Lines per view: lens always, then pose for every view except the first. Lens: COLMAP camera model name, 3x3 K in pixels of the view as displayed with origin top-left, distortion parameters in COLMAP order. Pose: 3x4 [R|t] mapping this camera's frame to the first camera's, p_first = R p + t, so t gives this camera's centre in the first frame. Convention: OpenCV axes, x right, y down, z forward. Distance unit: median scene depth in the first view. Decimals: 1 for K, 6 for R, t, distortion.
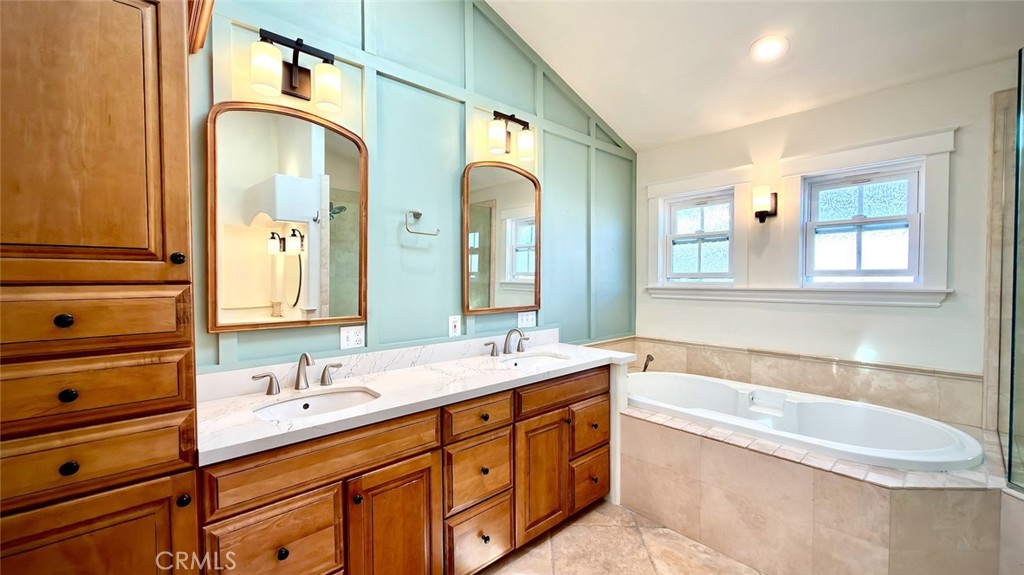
lens RADIAL K [[402.7, 0, 510.9], [0, 402.7, 287.8], [0, 0, 1]] dist [-0.006411, 0.000497]
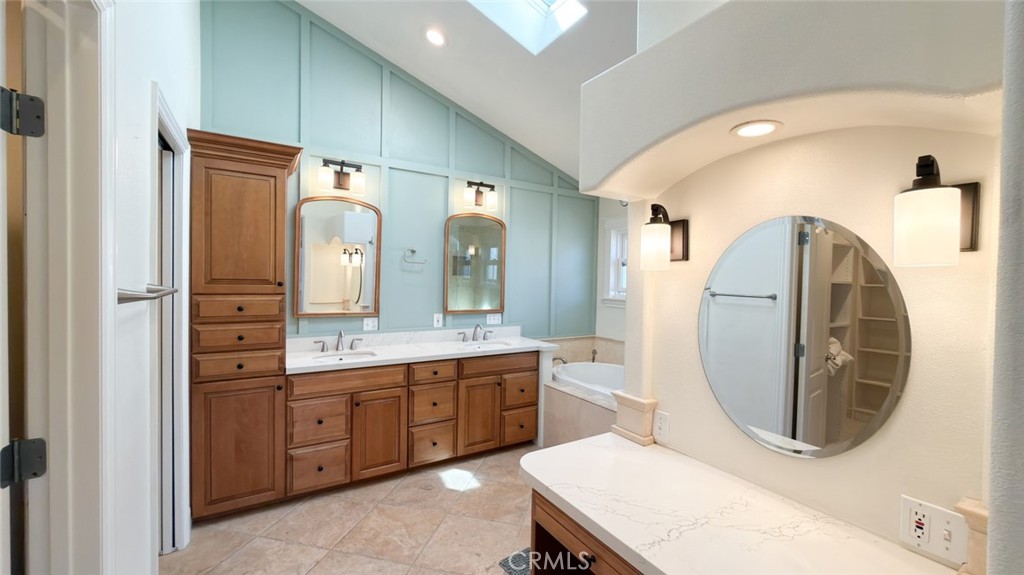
lens RADIAL K [[402.7, 0, 511.5], [0, 402.7, 286.8], [0, 0, 1]] dist [-0.006411, 0.000497]
pose [[0.984026, 0.027153, -0.175944, 0.565562], [-0.028059, 0.999603, -0.002660, -0.054763], [0.175802, 0.007555, 0.984397, -0.666263]]
